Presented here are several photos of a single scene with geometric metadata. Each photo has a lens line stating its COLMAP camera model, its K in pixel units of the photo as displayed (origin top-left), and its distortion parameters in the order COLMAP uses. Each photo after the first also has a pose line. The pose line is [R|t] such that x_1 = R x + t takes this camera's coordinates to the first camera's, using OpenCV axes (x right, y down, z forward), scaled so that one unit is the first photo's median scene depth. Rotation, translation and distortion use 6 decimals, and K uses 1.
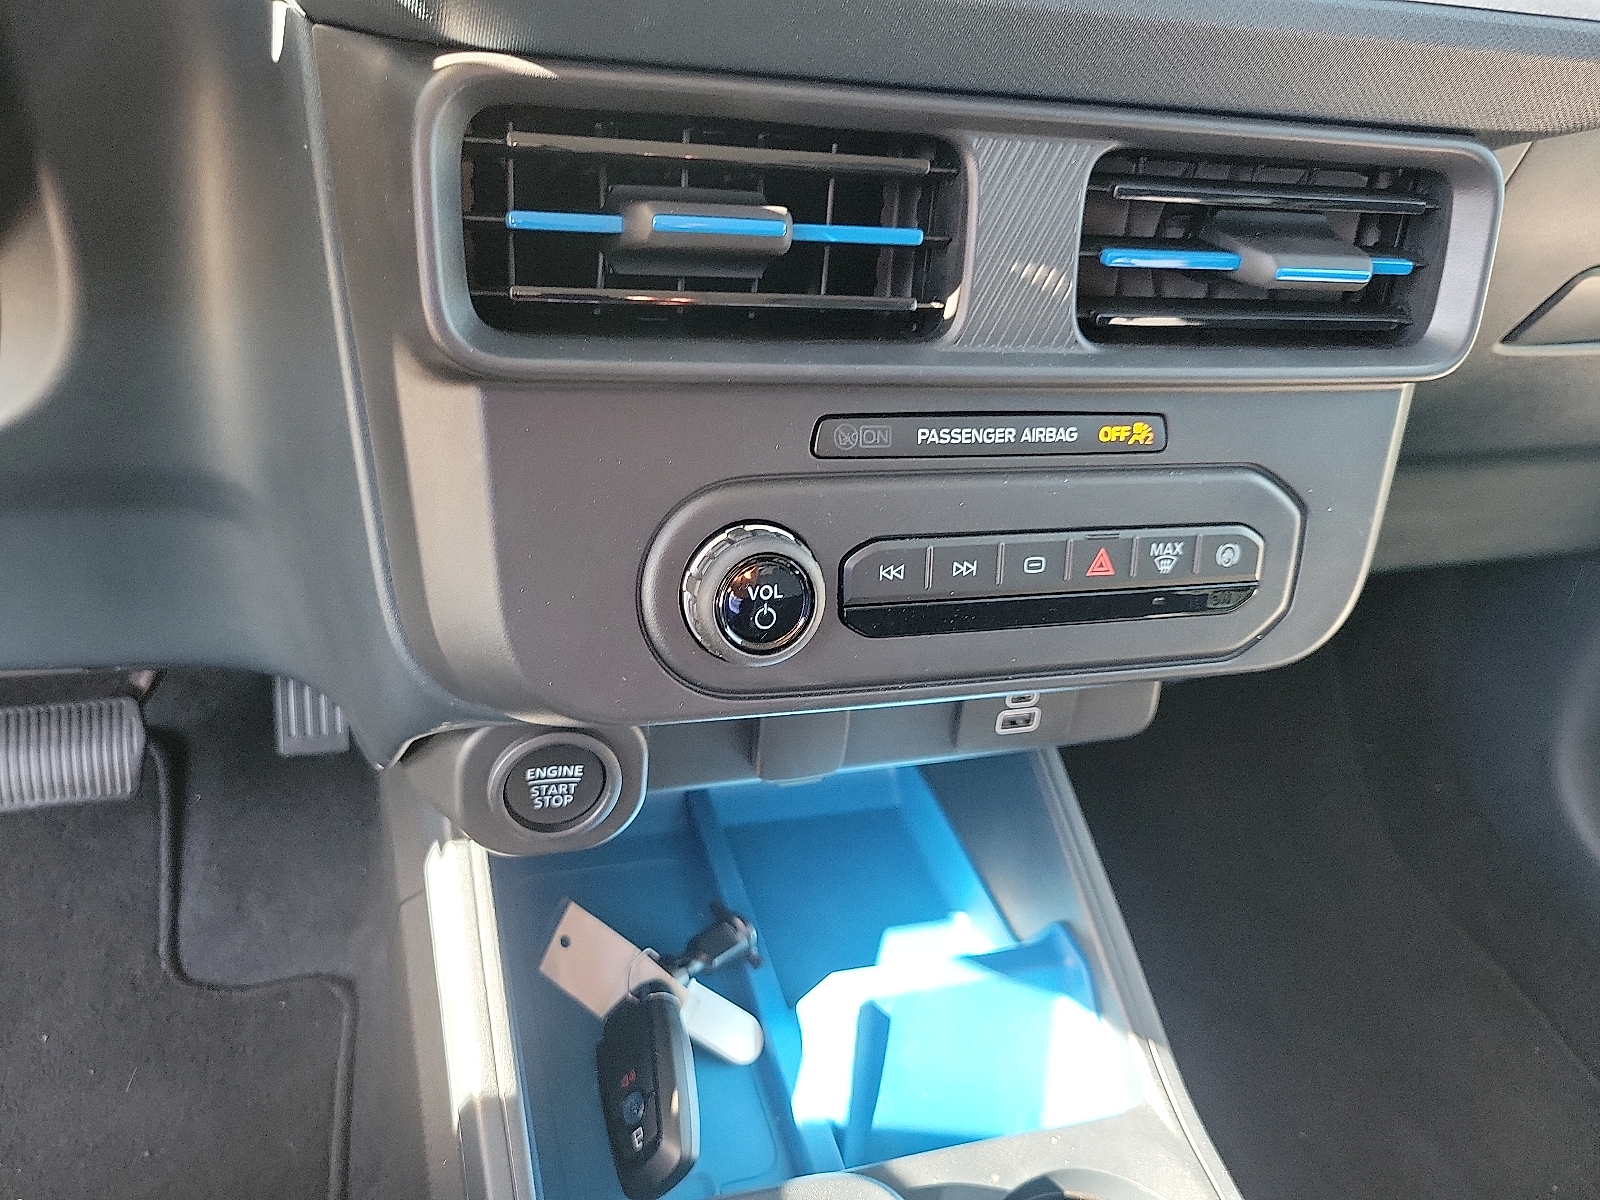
lens RADIAL K [[1211.8, 0, 784.4], [0, 1211.8, 632.4], [0, 0, 1]] dist [0.023233, -0.022715]
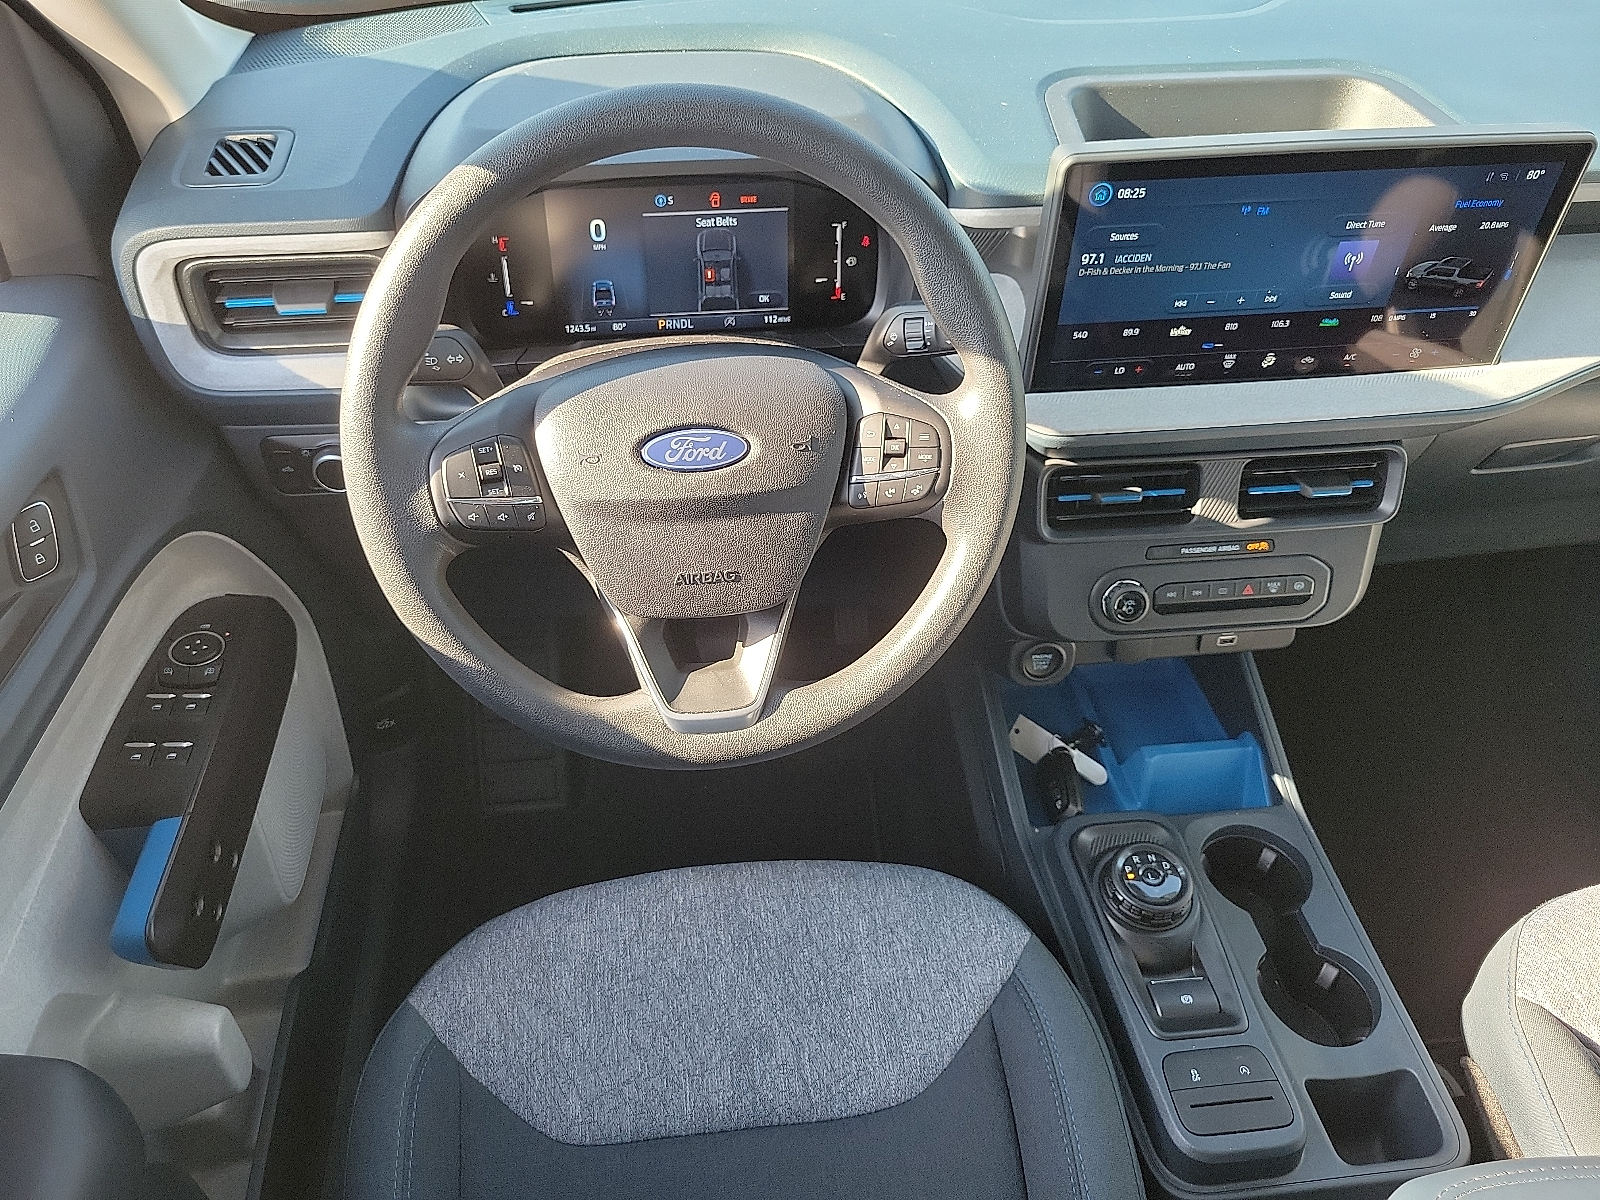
lens RADIAL K [[1211.8, 0, 770.0], [0, 1211.8, 600.8], [0, 0, 1]] dist [0.023233, -0.022715]
pose [[0.973982, 0.017189, -0.225972, -0.189149], [-0.002609, 0.997904, 0.064661, -0.211143], [0.226610, -0.062389, 0.971985, -2.025366]]
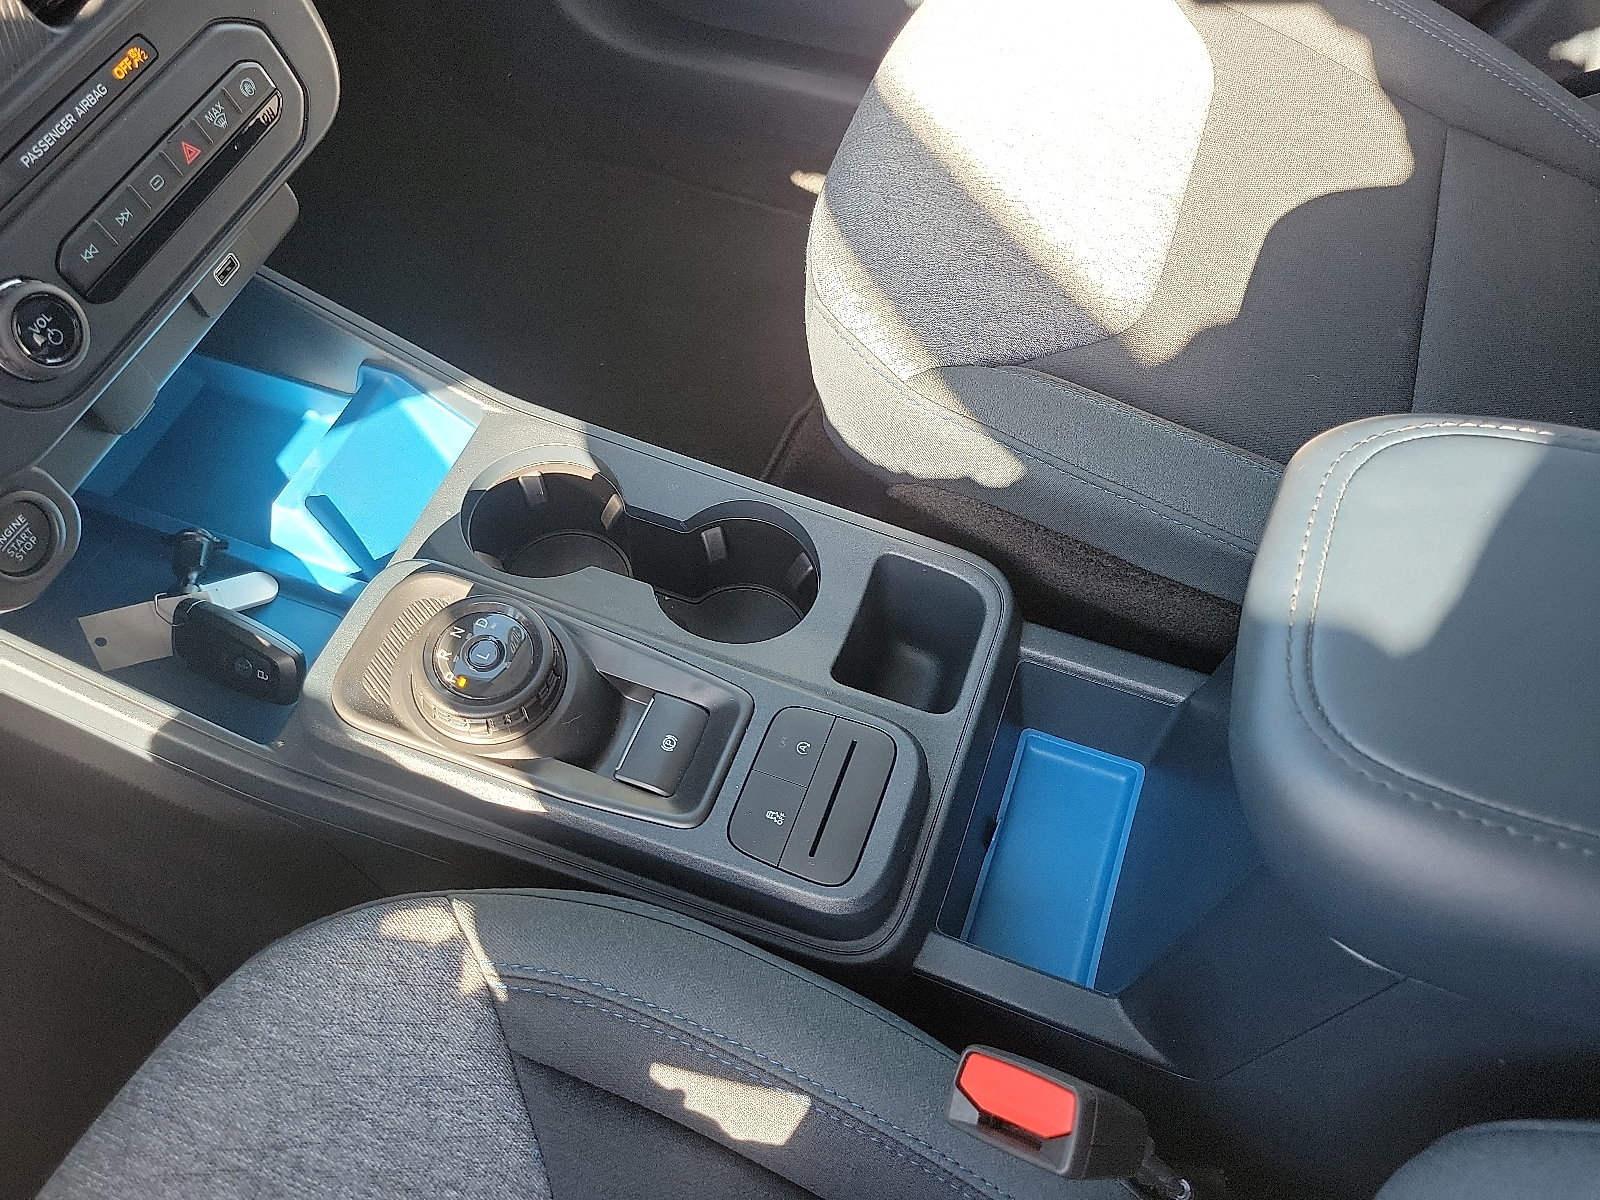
lens RADIAL K [[1211.8, 0, 768.0], [0, 1211.8, 614.5], [0, 0, 1]] dist [0.023233, -0.022715]
pose [[0.609139, -0.744373, 0.273602, -0.126800], [0.548241, 0.644525, 0.532936, -0.094779], [-0.573046, -0.174632, 0.800701, -0.649280]]
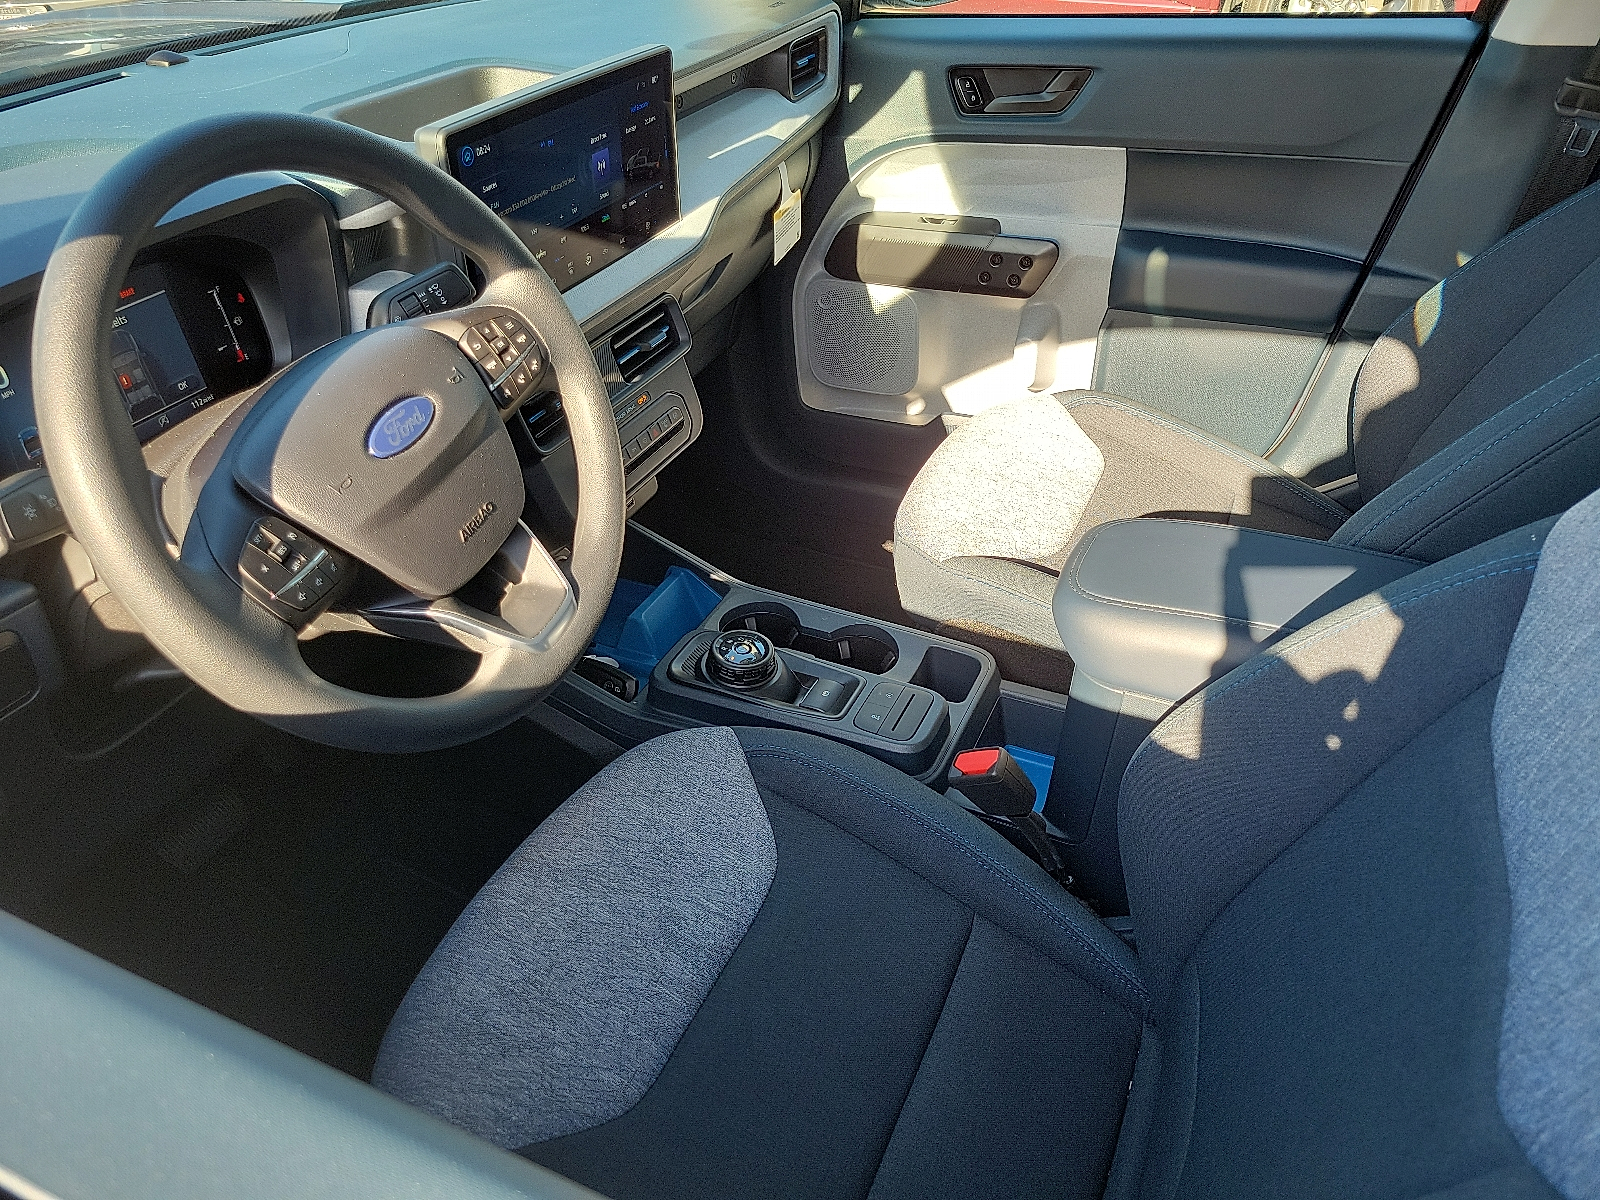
lens RADIAL K [[1211.8, 0, 788.7], [0, 1211.8, 607.5], [0, 0, 1]] dist [0.023233, -0.022715]
pose [[0.654864, -0.547176, 0.521298, -1.681475], [0.537082, 0.822232, 0.188356, -0.094722], [-0.531692, 0.156632, 0.832328, -2.204288]]
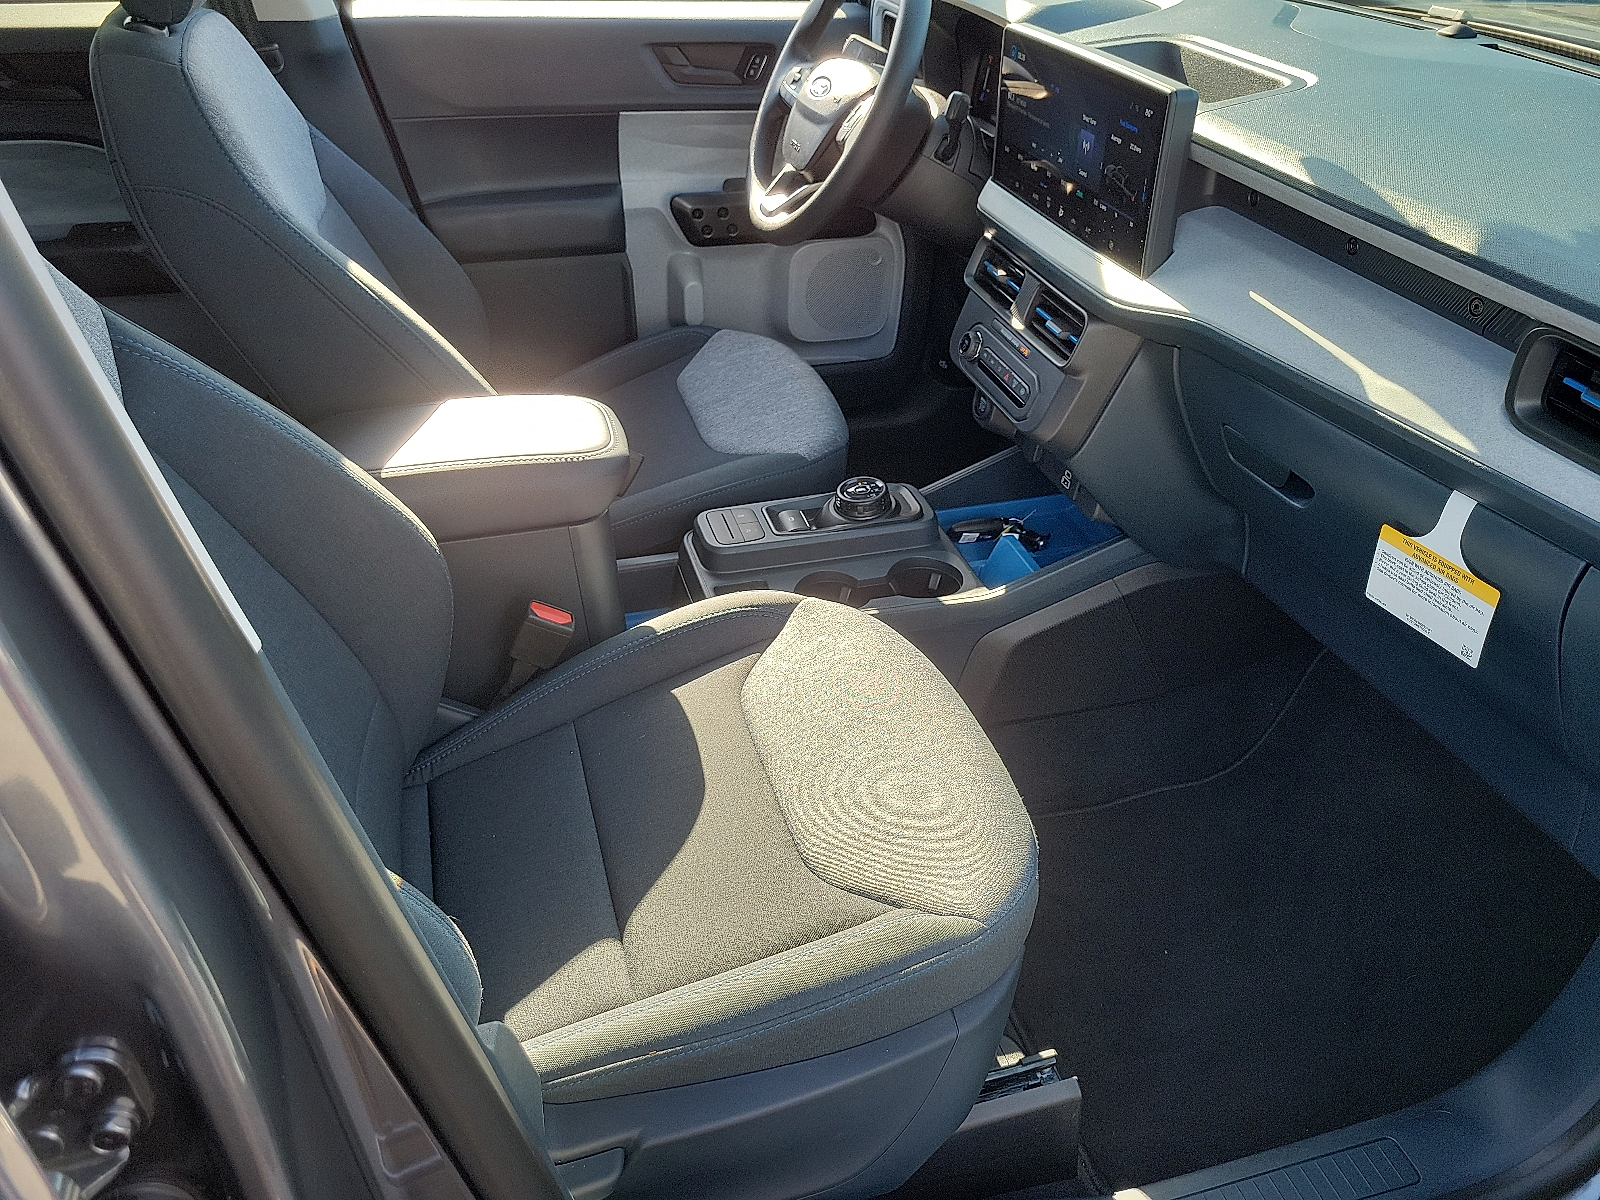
lens RADIAL K [[1211.8, 0, 791.1], [0, 1211.8, 599.5], [0, 0, 1]] dist [0.023233, -0.022715]
pose [[-0.012839, 0.442388, -0.896732, 4.253424], [-0.604750, 0.710761, 0.359300, -0.549737], [0.796312, 0.546911, 0.258409, -0.241378]]
